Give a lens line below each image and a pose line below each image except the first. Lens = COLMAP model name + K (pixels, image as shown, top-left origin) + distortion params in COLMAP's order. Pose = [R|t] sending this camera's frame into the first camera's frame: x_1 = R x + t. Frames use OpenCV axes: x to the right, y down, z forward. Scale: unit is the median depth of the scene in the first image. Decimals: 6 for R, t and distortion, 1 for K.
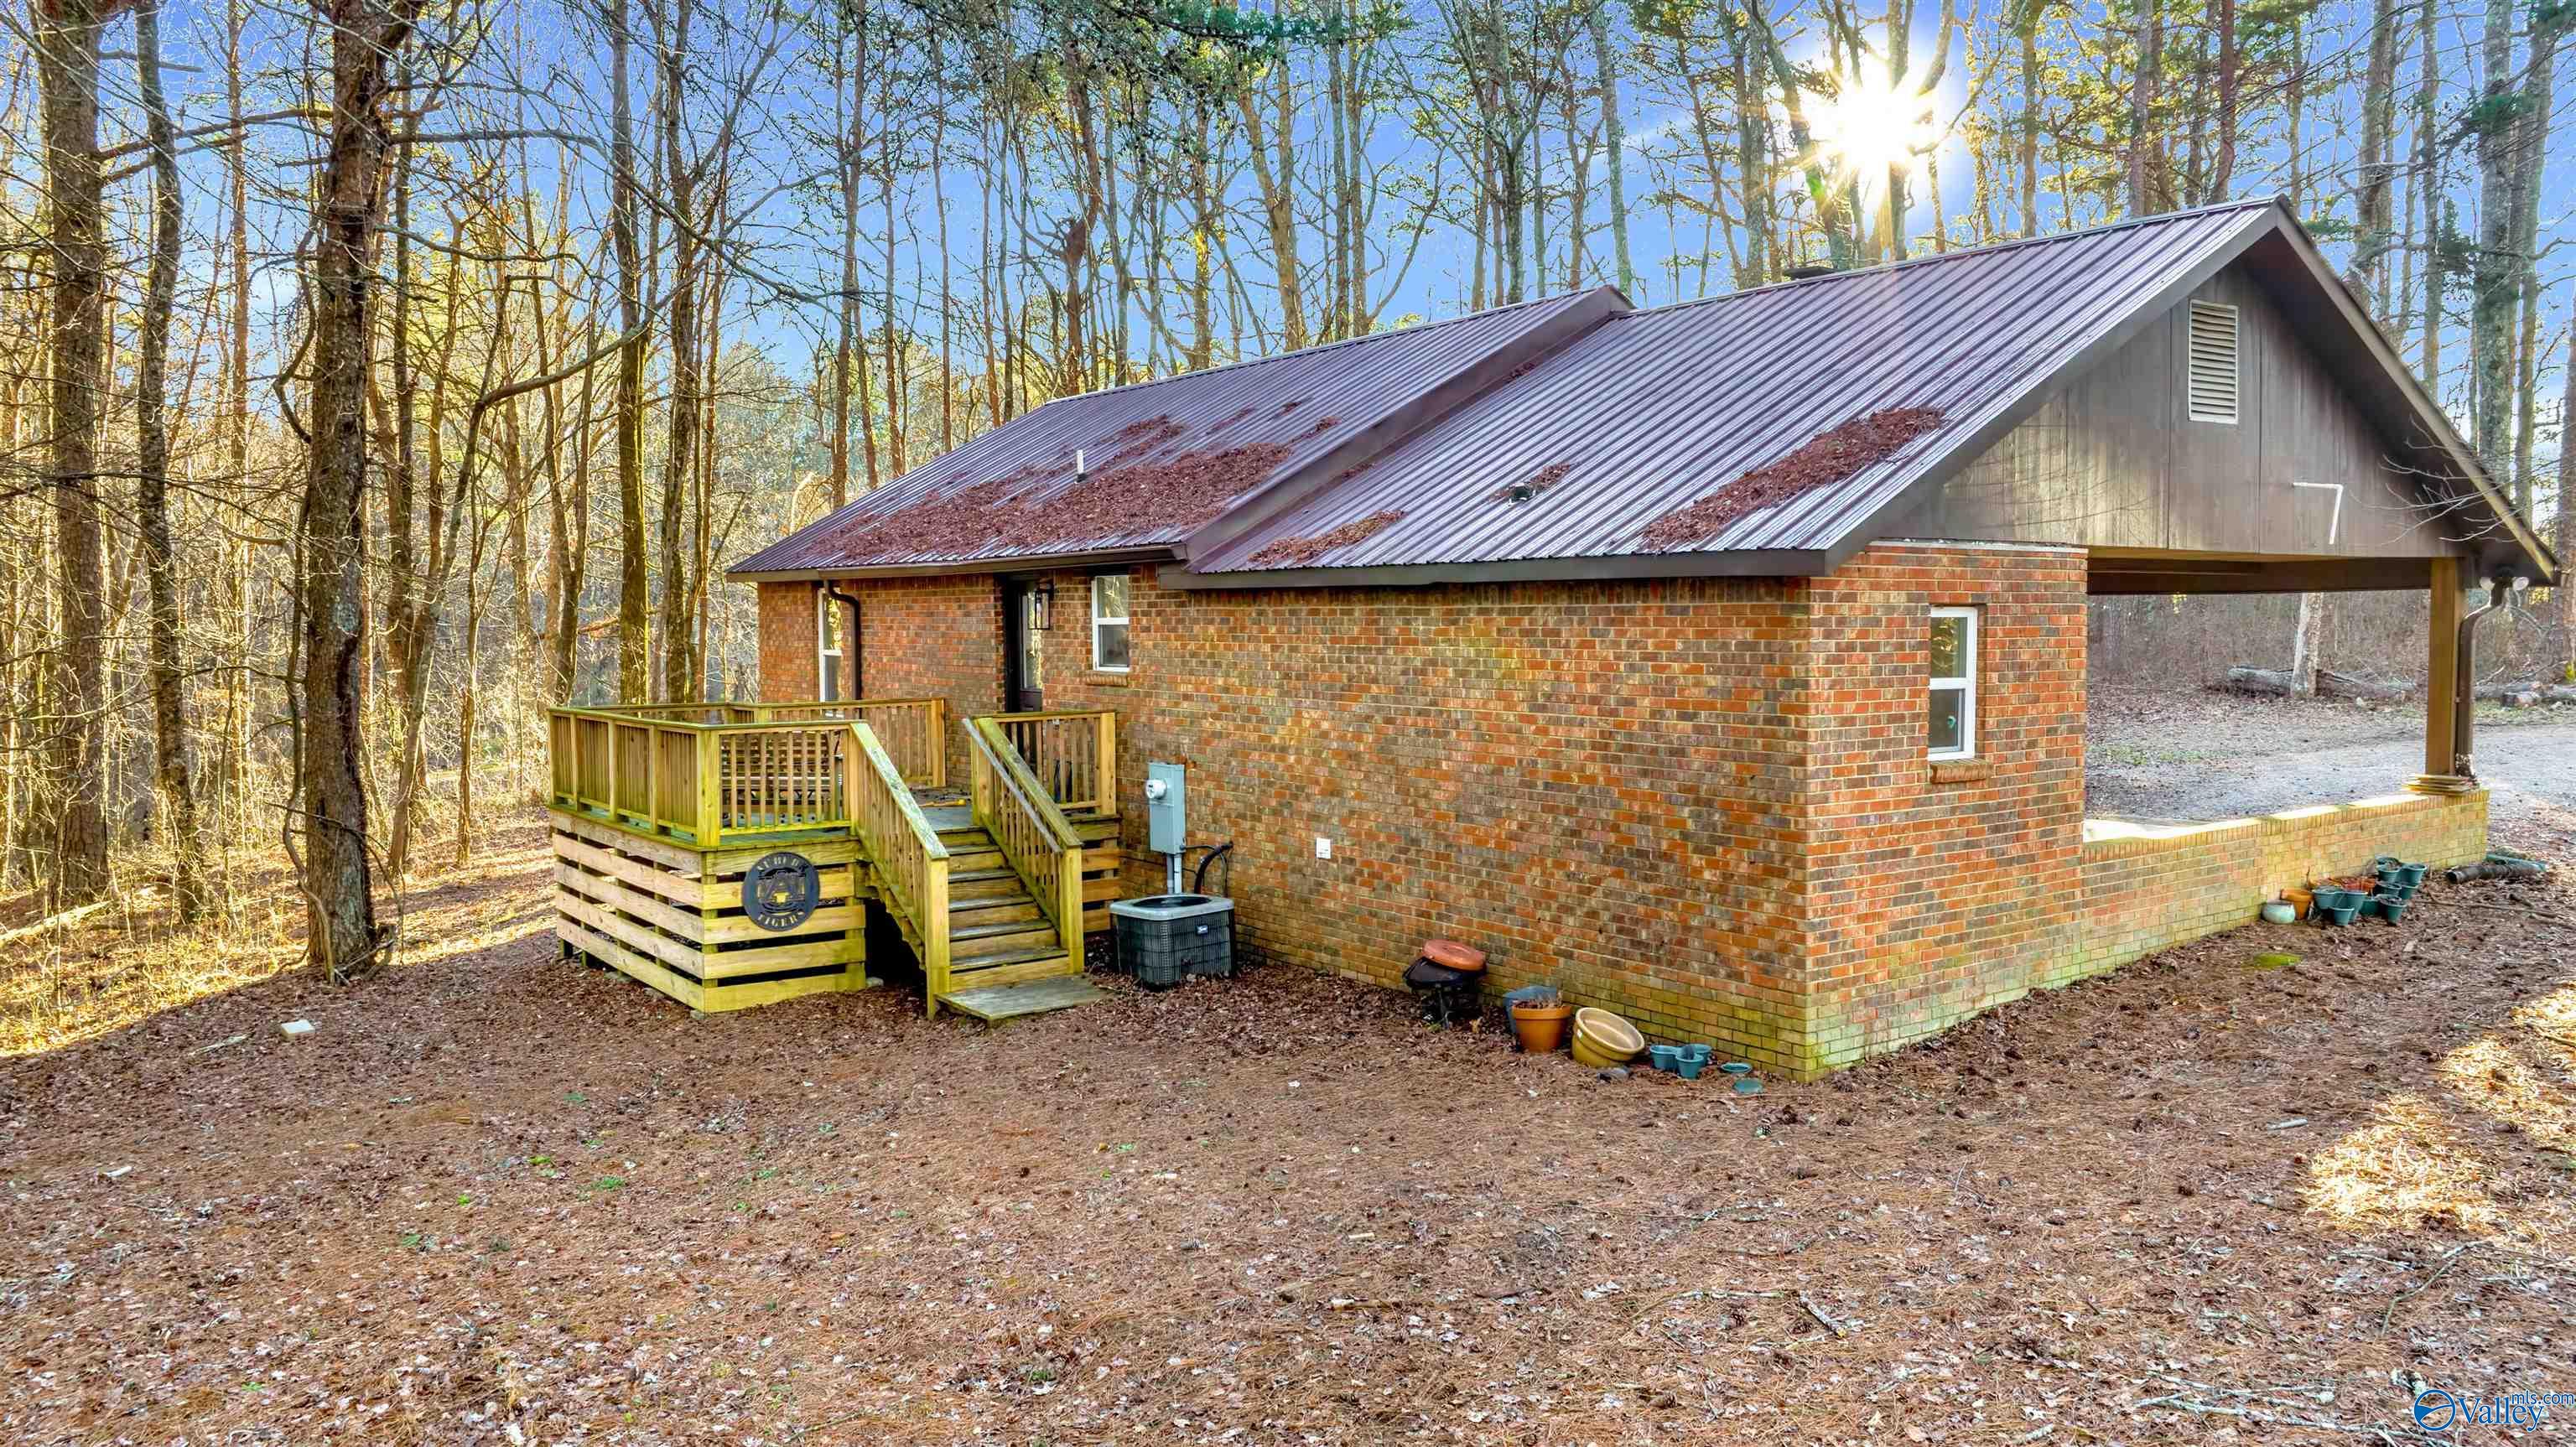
lens RADIAL K [[1829.3, 0, 1288.0], [0, 1829.3, 723.5], [0, 0, 1]] dist [-0.024141, -0.003585]
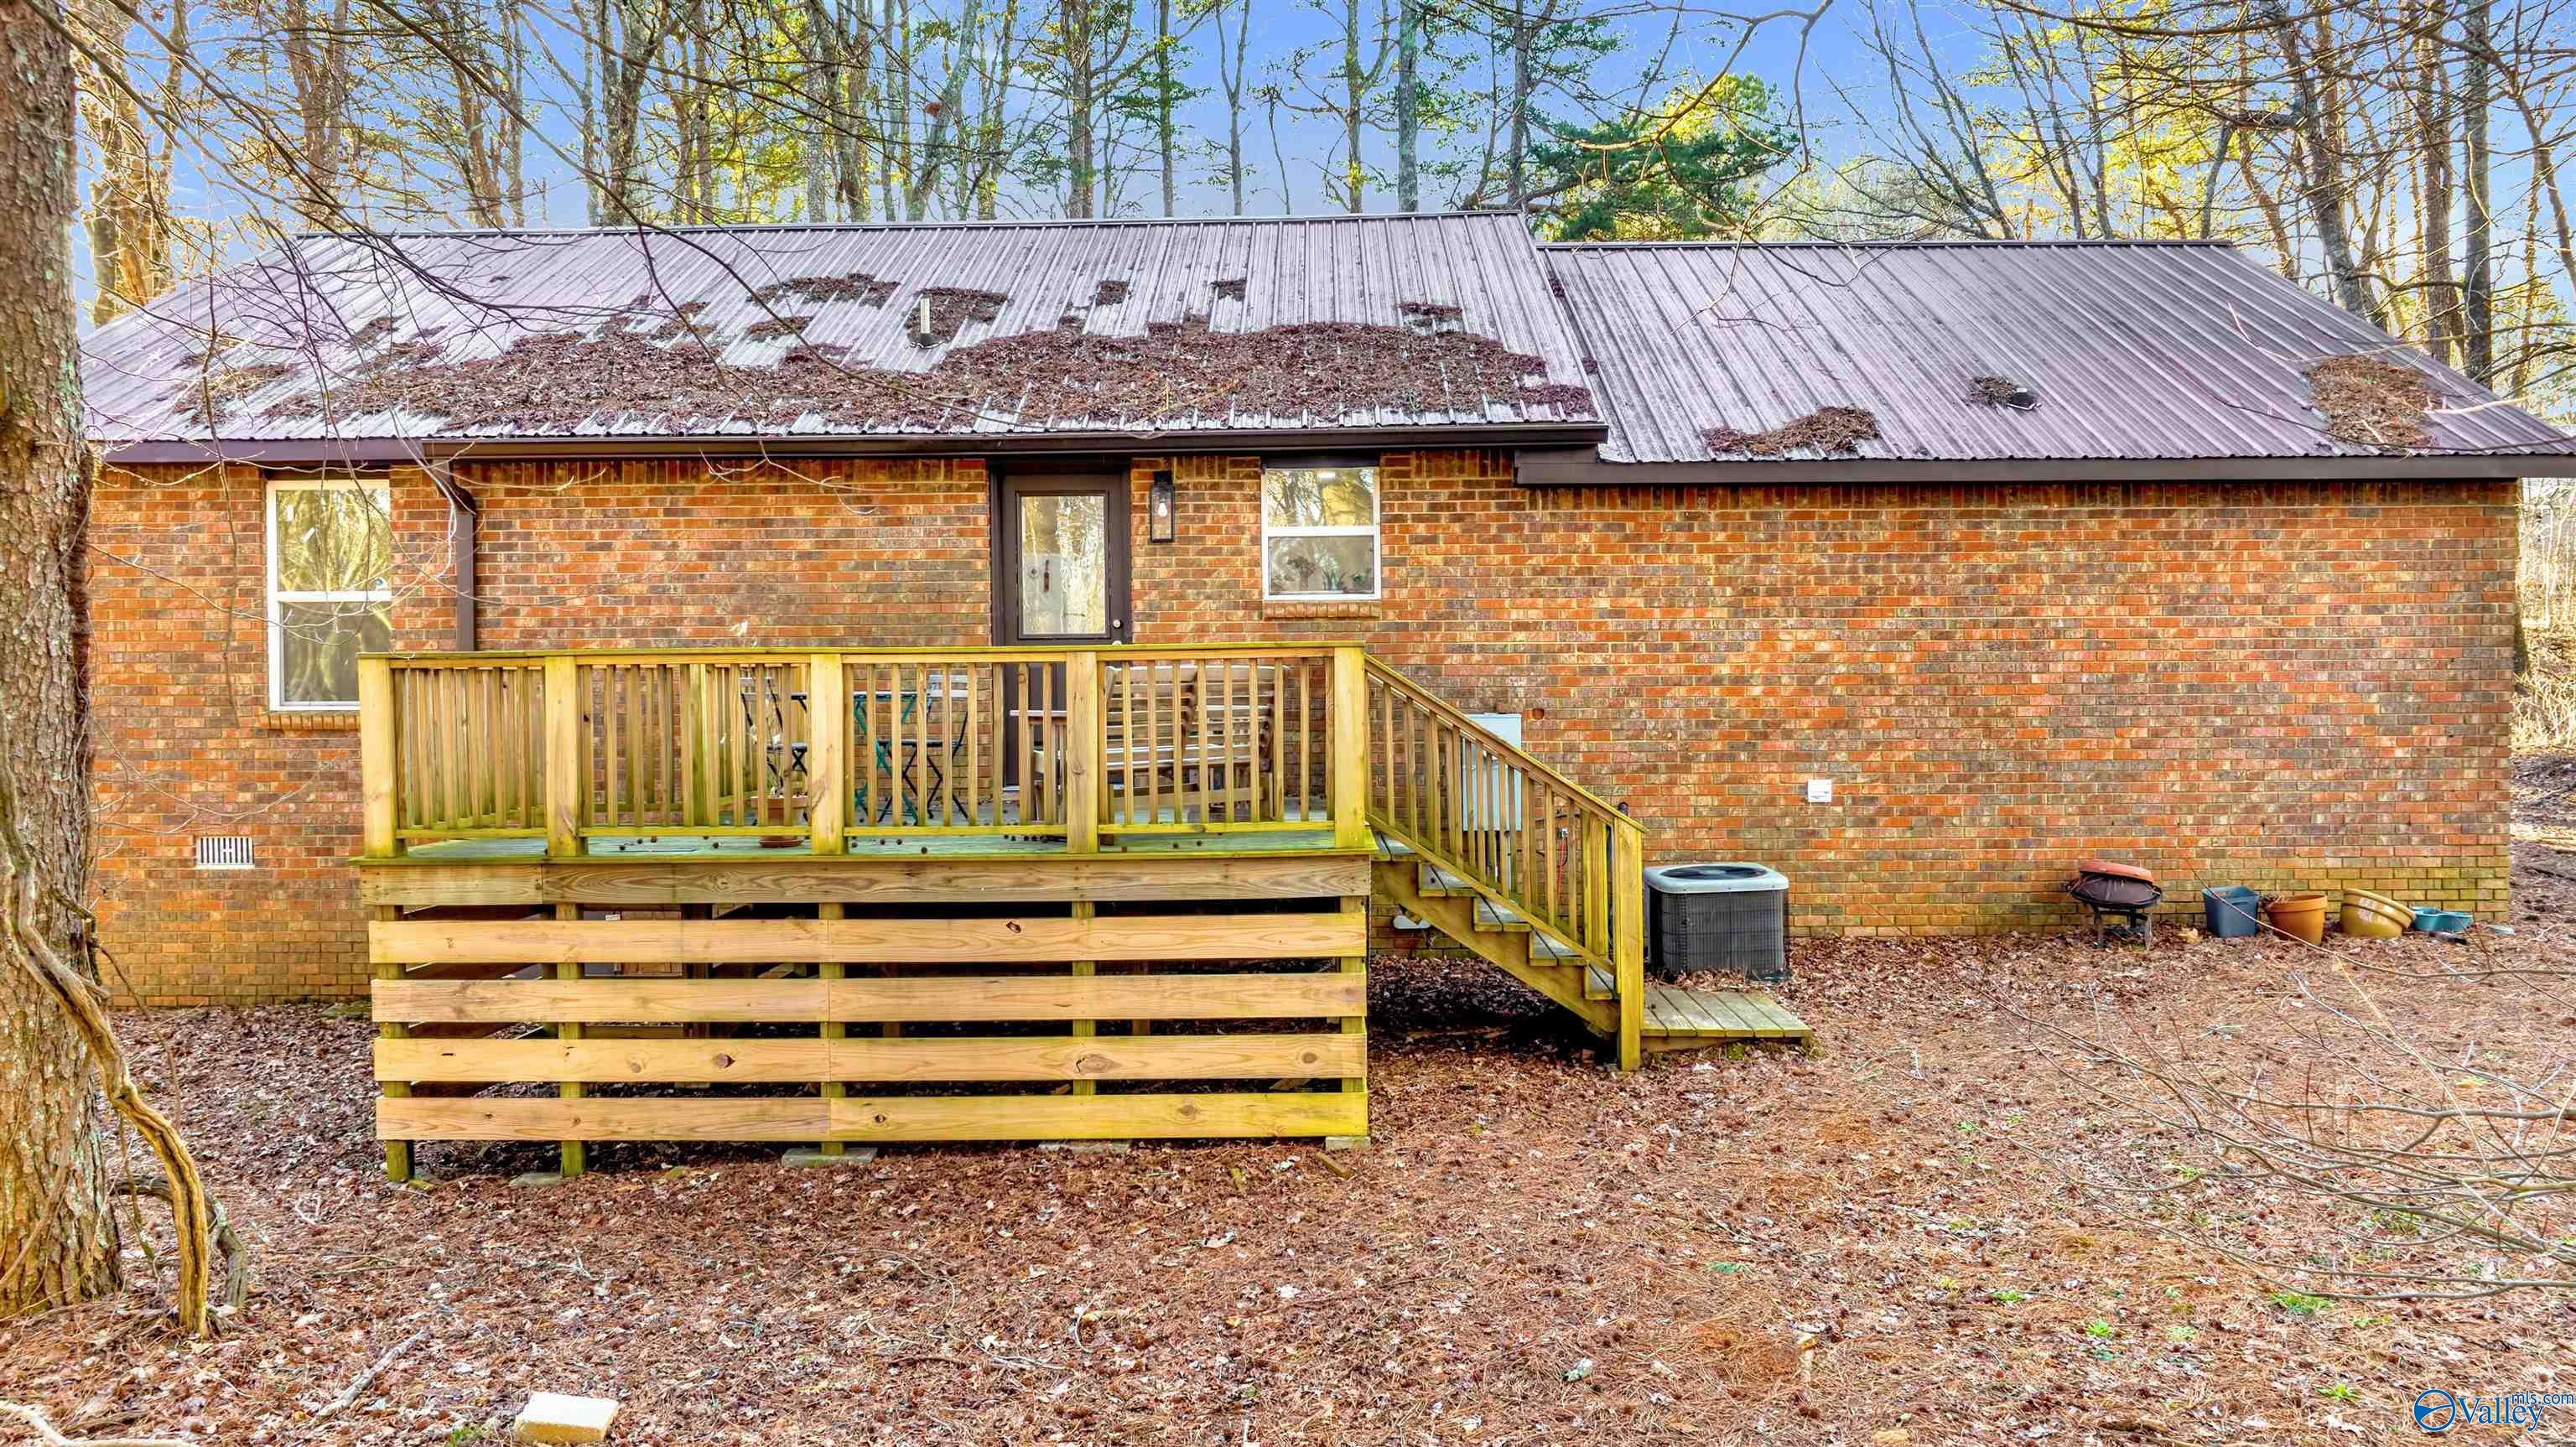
lens RADIAL K [[1829.3, 0, 1288.0], [0, 1829.3, 723.5], [0, 0, 1]] dist [-0.024141, -0.003585]
pose [[0.600314, -0.010367, 0.799697, -0.925464], [0.050801, 0.998391, -0.025192, 0.051835], [-0.798149, 0.055748, 0.599875, 0.778098]]
